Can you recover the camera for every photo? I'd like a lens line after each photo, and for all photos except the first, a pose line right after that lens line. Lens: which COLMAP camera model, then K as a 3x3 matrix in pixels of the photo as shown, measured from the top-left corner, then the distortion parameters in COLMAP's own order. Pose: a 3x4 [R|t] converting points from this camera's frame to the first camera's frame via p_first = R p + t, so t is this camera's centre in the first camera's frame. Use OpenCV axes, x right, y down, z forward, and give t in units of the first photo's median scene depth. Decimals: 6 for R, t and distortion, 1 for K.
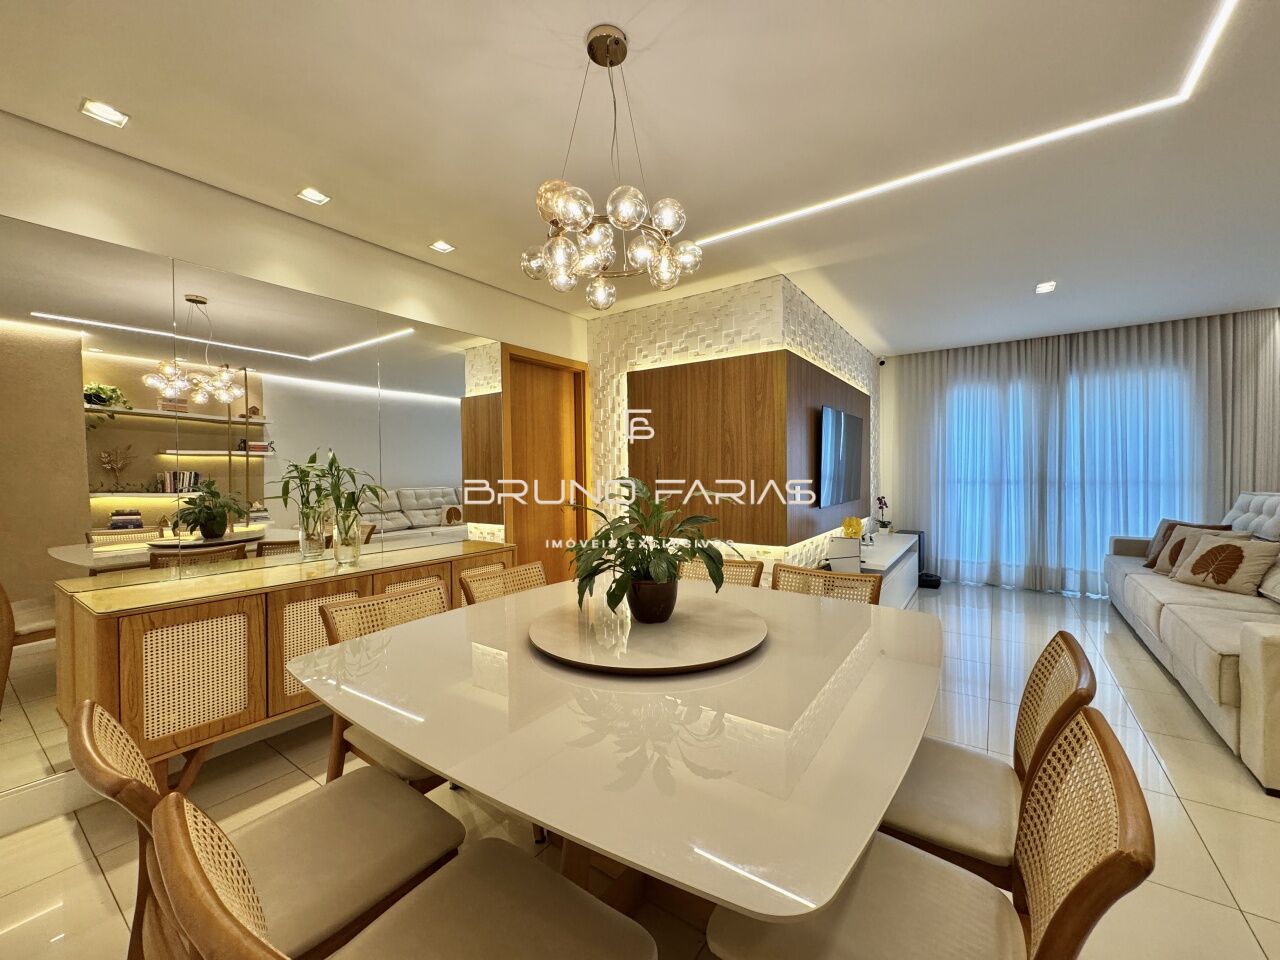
lens RADIAL K [[511.0, 0, 641.0], [0, 511.0, 478.5], [0, 0, 1]] dist [0.000116, -0.001049]
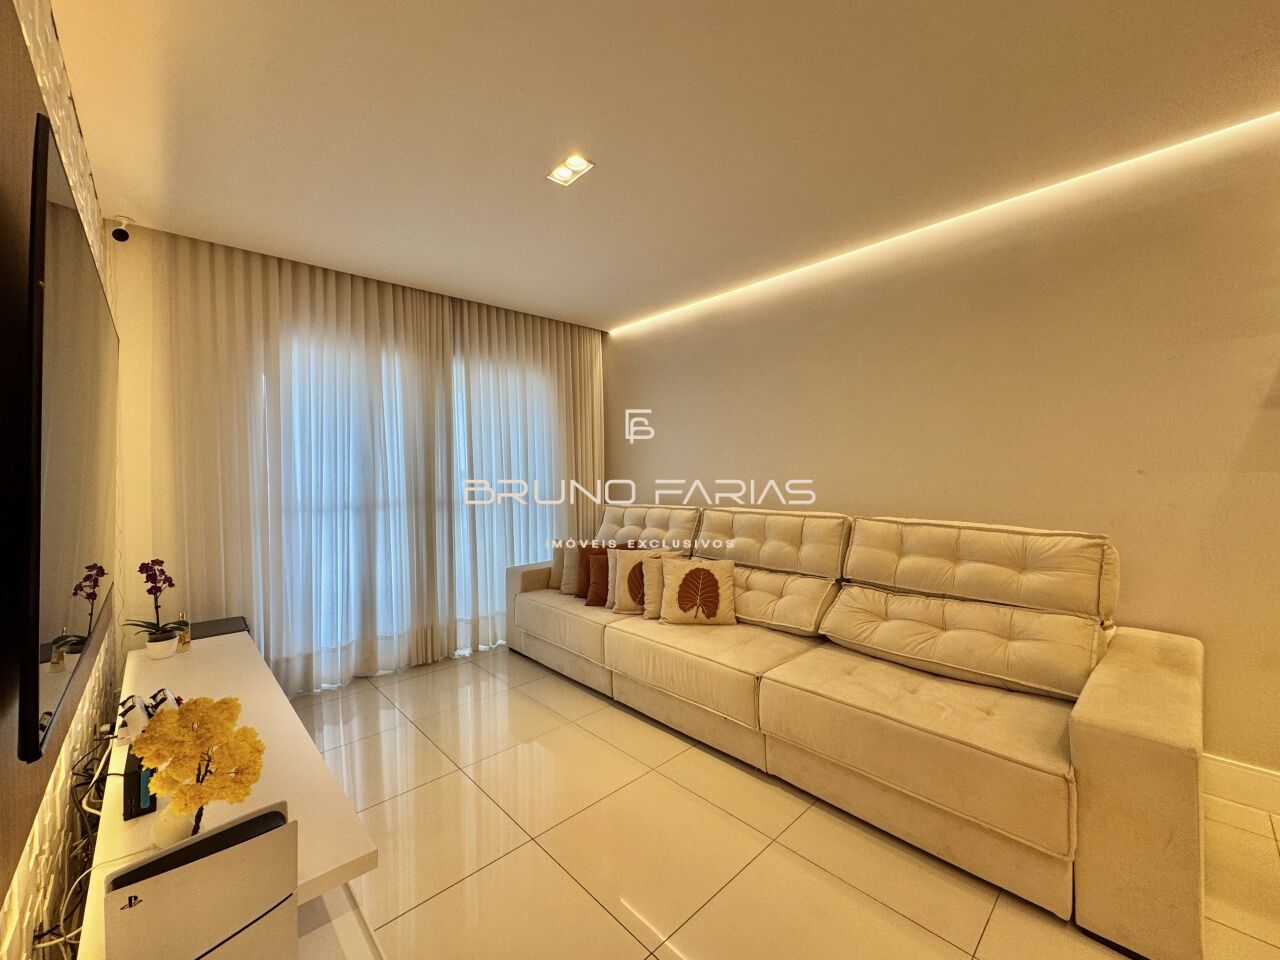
lens RADIAL K [[511.0, 0, 639.7], [0, 511.0, 479.8], [0, 0, 1]] dist [0.000116, -0.001049]
pose [[0.205824, -0.007558, 0.978560, 0.226286], [0.027645, 0.999616, 0.001906, -0.022414], [-0.978198, 0.026660, 0.205954, 0.755543]]
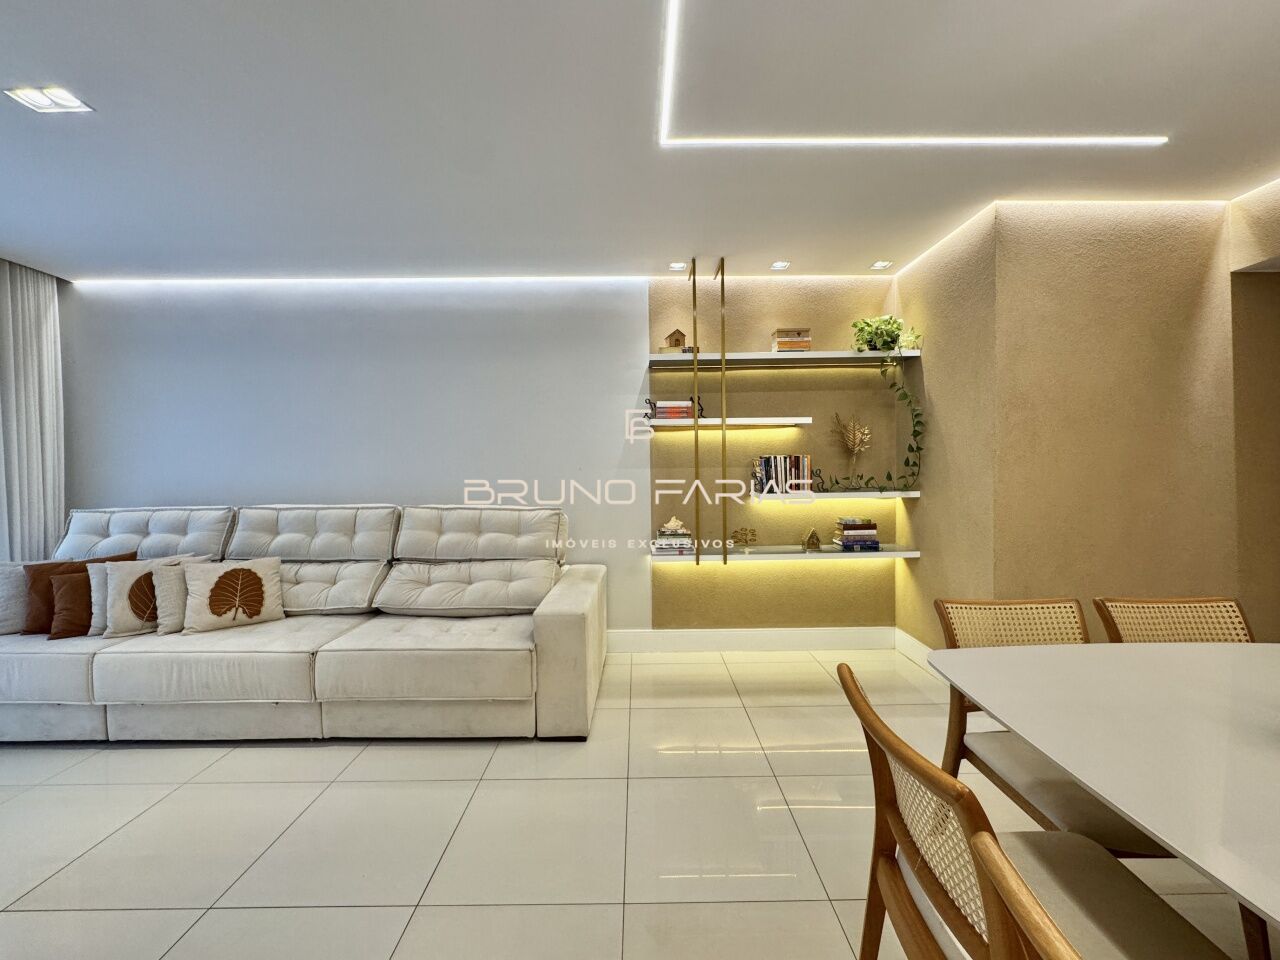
lens RADIAL K [[511.0, 0, 640.0], [0, 511.0, 478.7], [0, 0, 1]] dist [0.000116, -0.001049]
pose [[-0.576183, -0.001151, 0.817320, 0.079052], [0.026545, 0.999445, 0.020120, -0.013495], [-0.816890, 0.033289, -0.575833, 0.774764]]
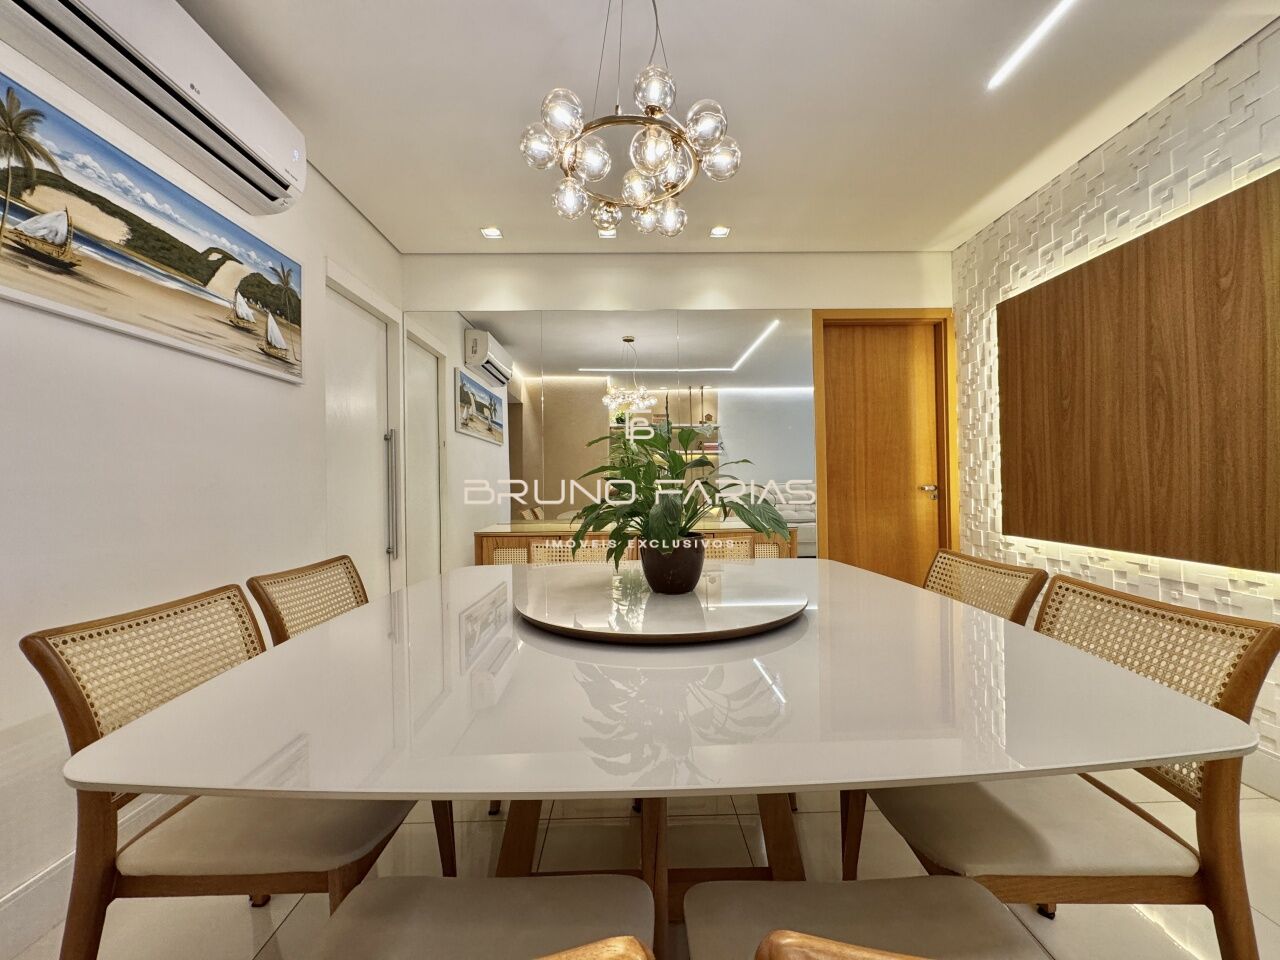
lens RADIAL K [[511.0, 0, 641.8], [0, 511.0, 479.1], [0, 0, 1]] dist [0.000116, -0.001049]
pose [[0.591587, -0.003708, -0.806232, 0.258721], [-0.000935, 0.999986, -0.005286, 0.039293], [0.806240, 0.003881, 0.591575, 0.189509]]
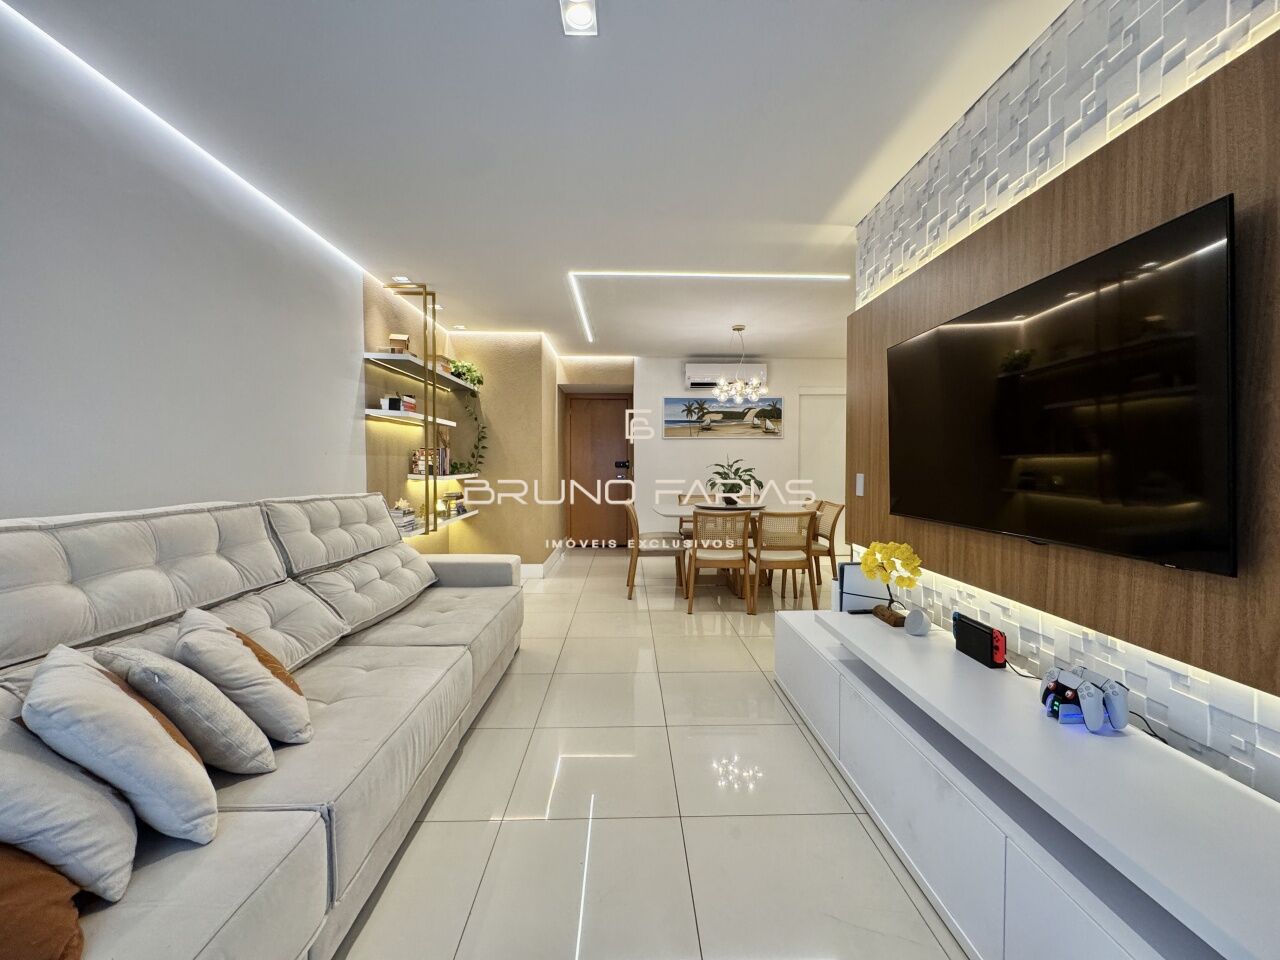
lens RADIAL K [[511.0, 0, 642.7], [0, 511.0, 473.3], [0, 0, 1]] dist [0.000116, -0.001049]
pose [[-0.812039, 0.025808, -0.583032, 0.913640], [0.004666, 0.999277, 0.037734, -0.012417], [0.583584, 0.027921, -0.811572, 1.272266]]
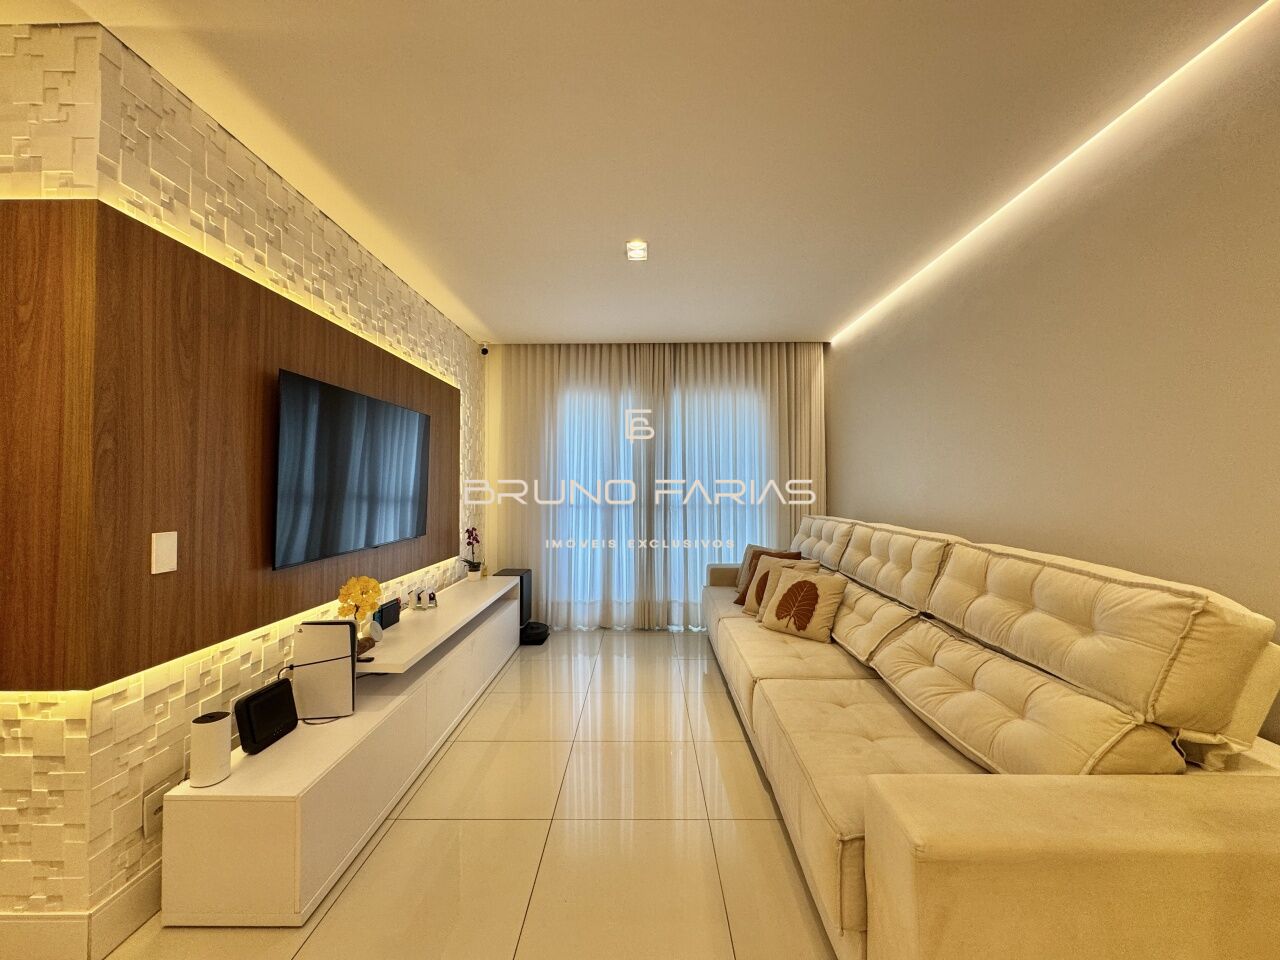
lens RADIAL K [[511.0, 0, 642.1], [0, 511.0, 476.9], [0, 0, 1]] dist [0.000116, -0.001049]
pose [[0.823329, 0.018333, 0.567268, 0.350035], [0.001341, 0.999413, -0.034244, -0.015532], [-0.567562, 0.028955, 0.822821, 0.359166]]
